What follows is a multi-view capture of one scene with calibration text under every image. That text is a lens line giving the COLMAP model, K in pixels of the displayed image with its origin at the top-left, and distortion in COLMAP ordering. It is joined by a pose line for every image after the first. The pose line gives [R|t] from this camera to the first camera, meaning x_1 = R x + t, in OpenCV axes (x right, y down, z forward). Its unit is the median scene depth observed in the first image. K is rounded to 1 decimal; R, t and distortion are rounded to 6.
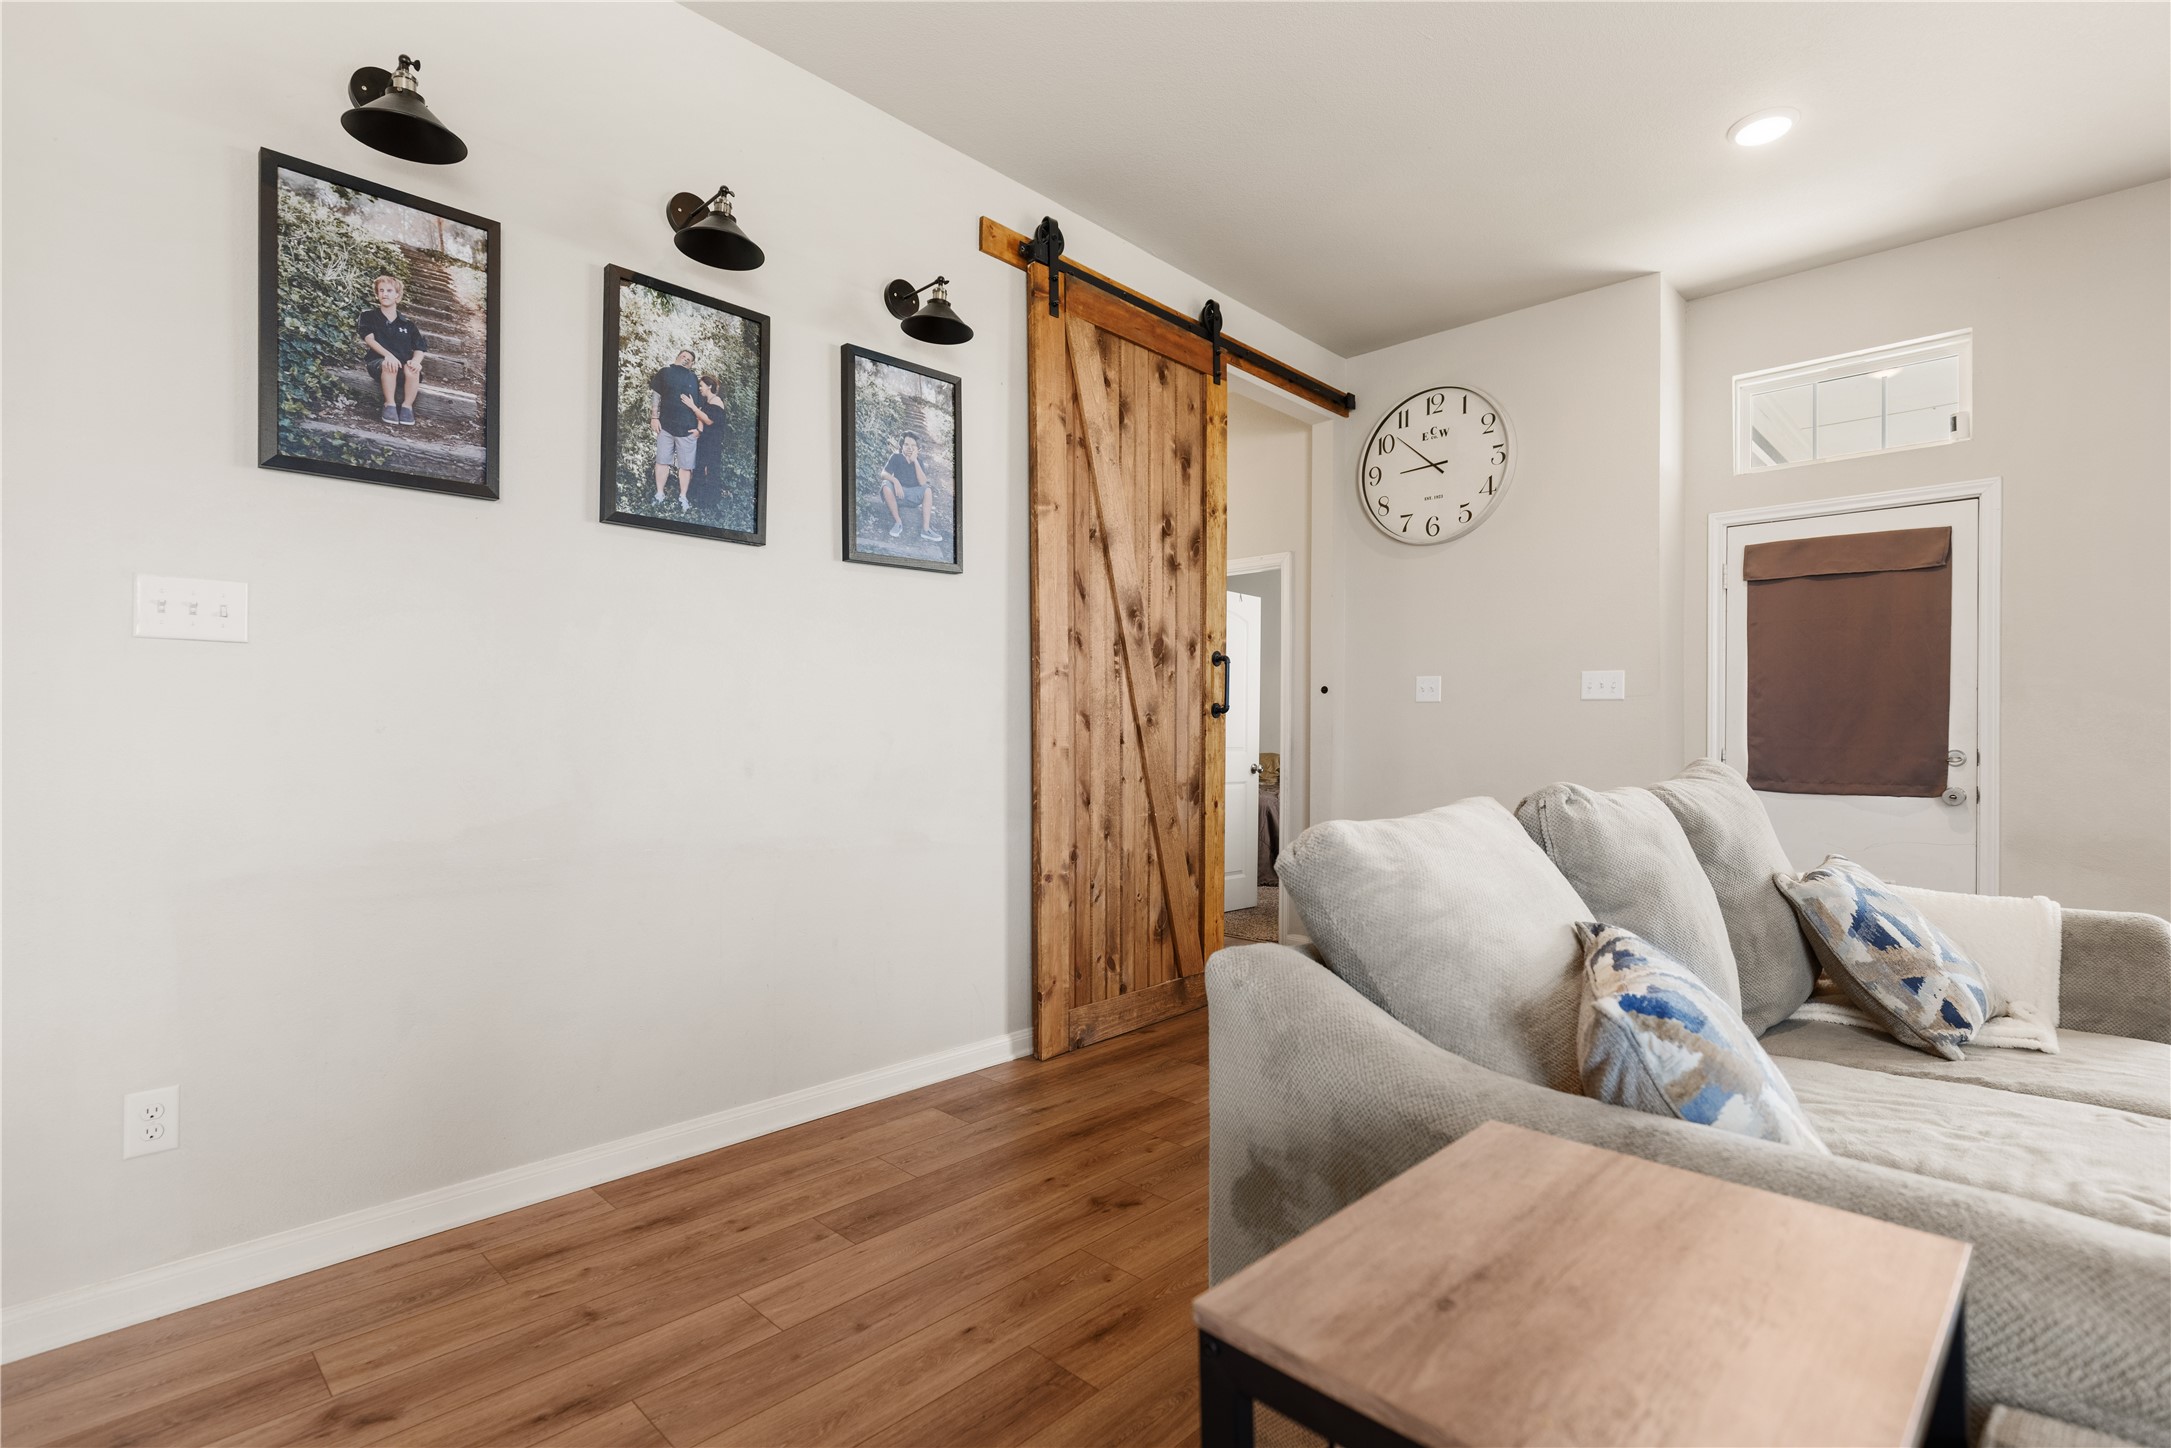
lens RADIAL K [[1058.2, 0, 1082.2], [0, 1058.2, 730.1], [0, 0, 1]] dist [-0.000102, -0.000030]
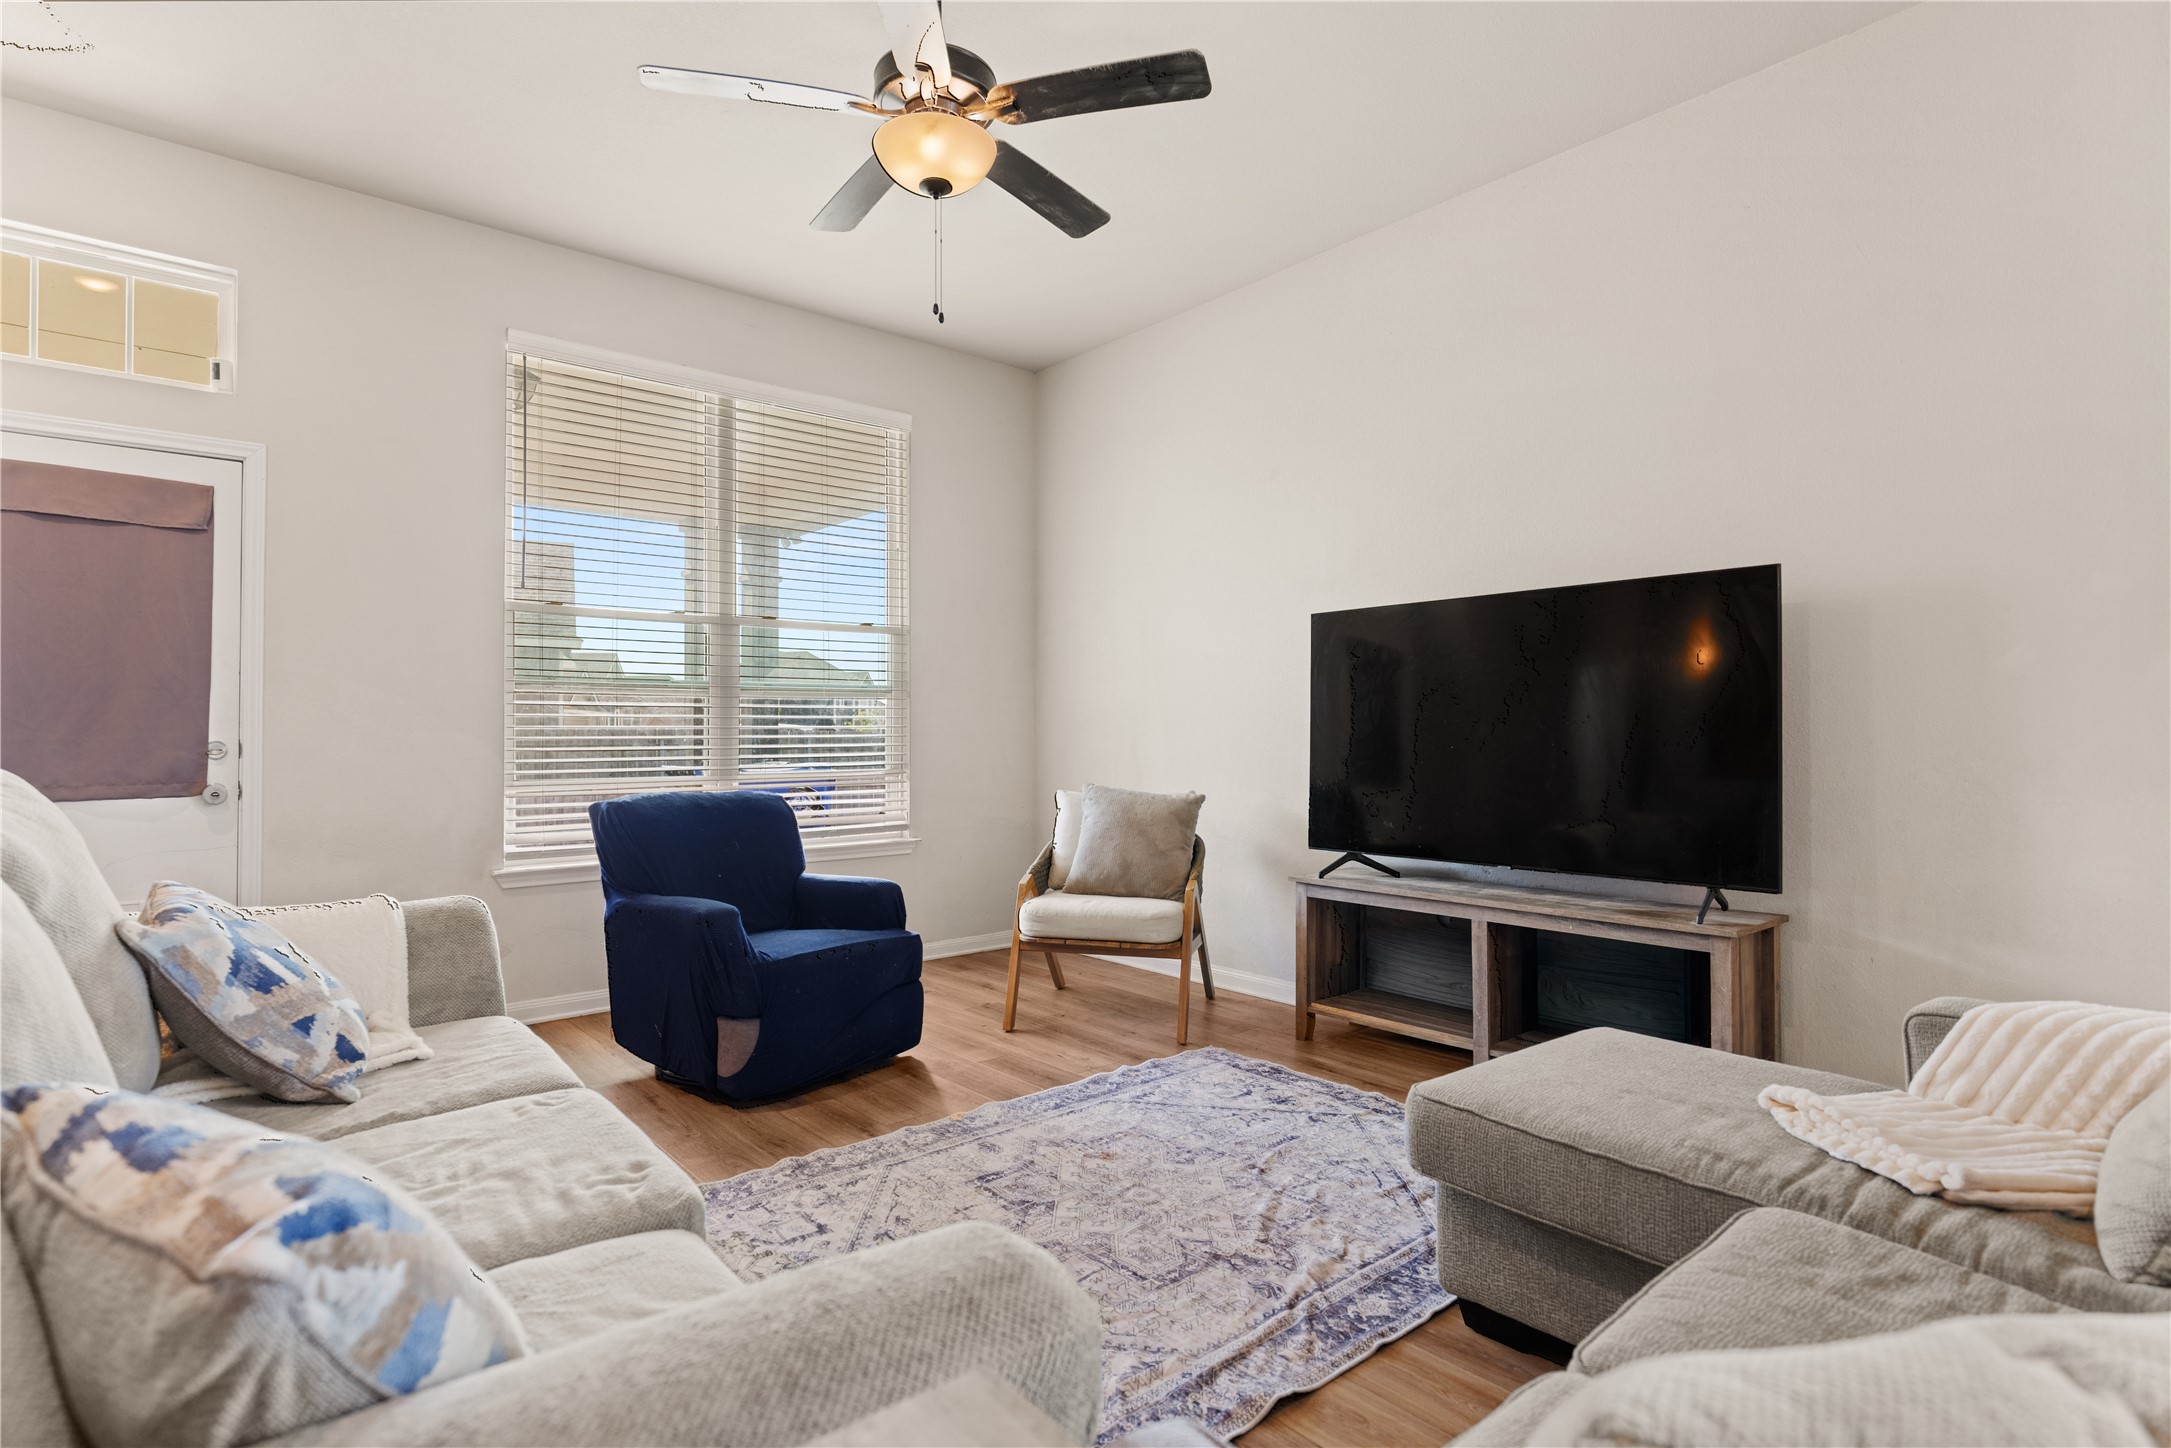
lens RADIAL K [[1078.1, 0, 1082.8], [0, 1078.1, 722.1], [0, 0, 1]] dist [0.000221, -0.000139]
pose [[0.106825, 0.002117, 0.994276, 0.012998], [-0.005127, 0.999986, -0.001578, 0.001156], [-0.994265, -0.004929, 0.106834, 0.304599]]
